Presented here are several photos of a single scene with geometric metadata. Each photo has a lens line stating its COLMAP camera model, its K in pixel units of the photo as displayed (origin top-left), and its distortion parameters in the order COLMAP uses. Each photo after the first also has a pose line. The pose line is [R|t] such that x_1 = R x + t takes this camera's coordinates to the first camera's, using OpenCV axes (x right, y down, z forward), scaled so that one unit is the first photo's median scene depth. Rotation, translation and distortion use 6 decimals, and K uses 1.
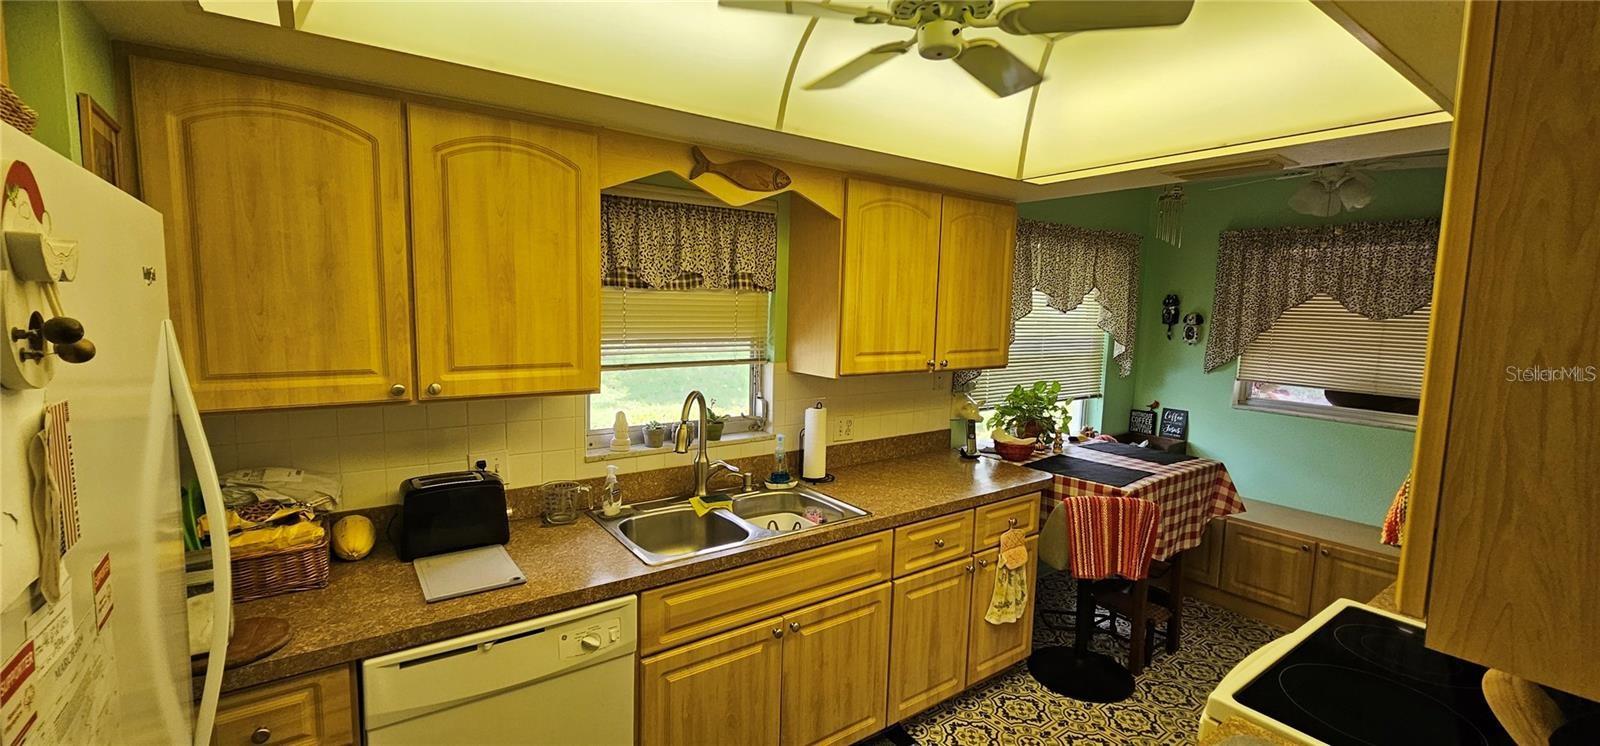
lens RADIAL K [[658.8, 0, 796.2], [0, 658.8, 367.0], [0, 0, 1]] dist [-0.000645, -0.000375]
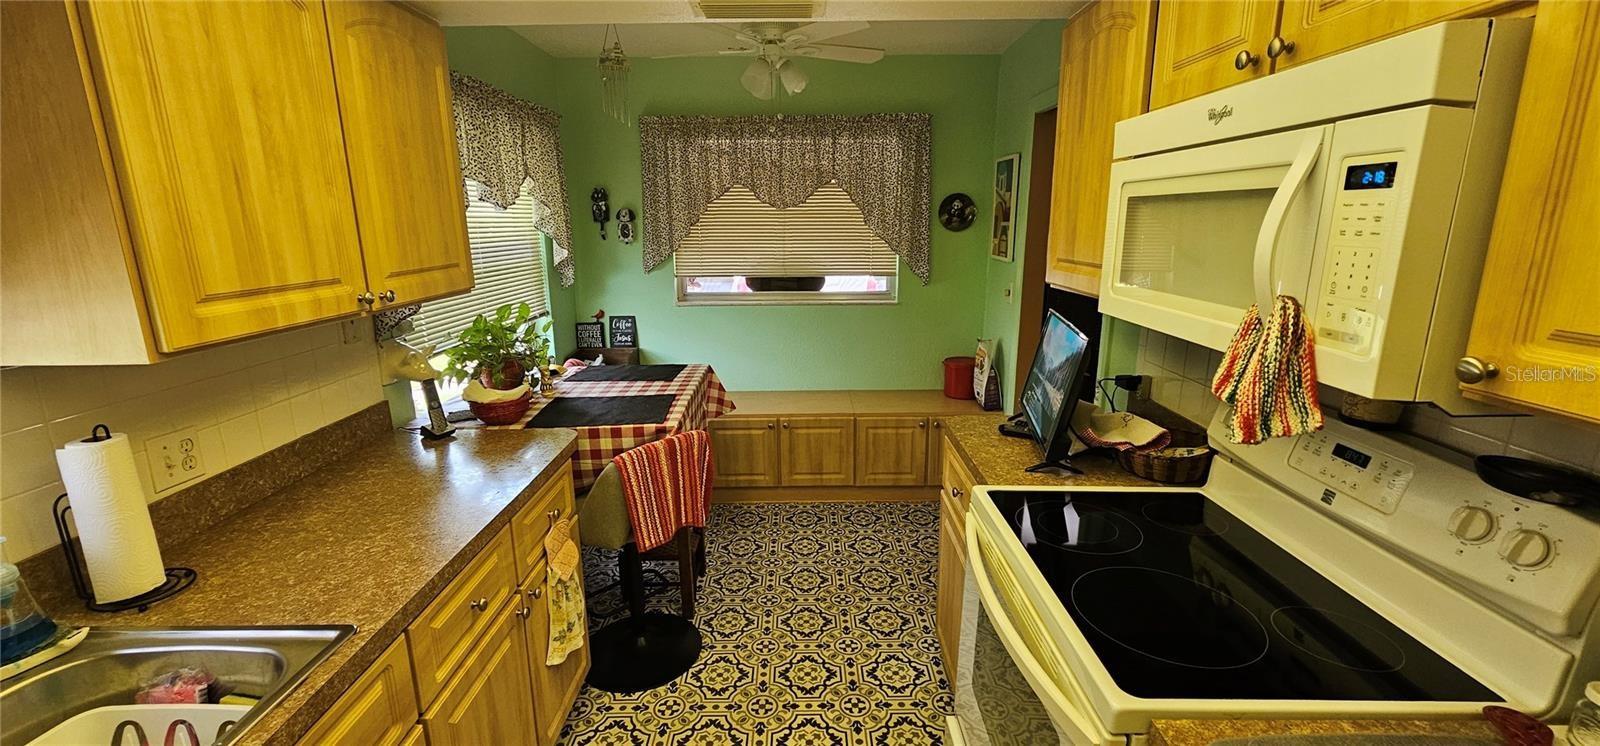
lens RADIAL K [[658.8, 0, 805.9], [0, 658.8, 374.2], [0, 0, 1]] dist [-0.000645, -0.000375]
pose [[0.584610, -0.215549, 0.782157, -0.019344], [0.101172, 0.975905, 0.193323, -0.011565], [-0.804982, -0.033887, 0.592331, 0.327260]]
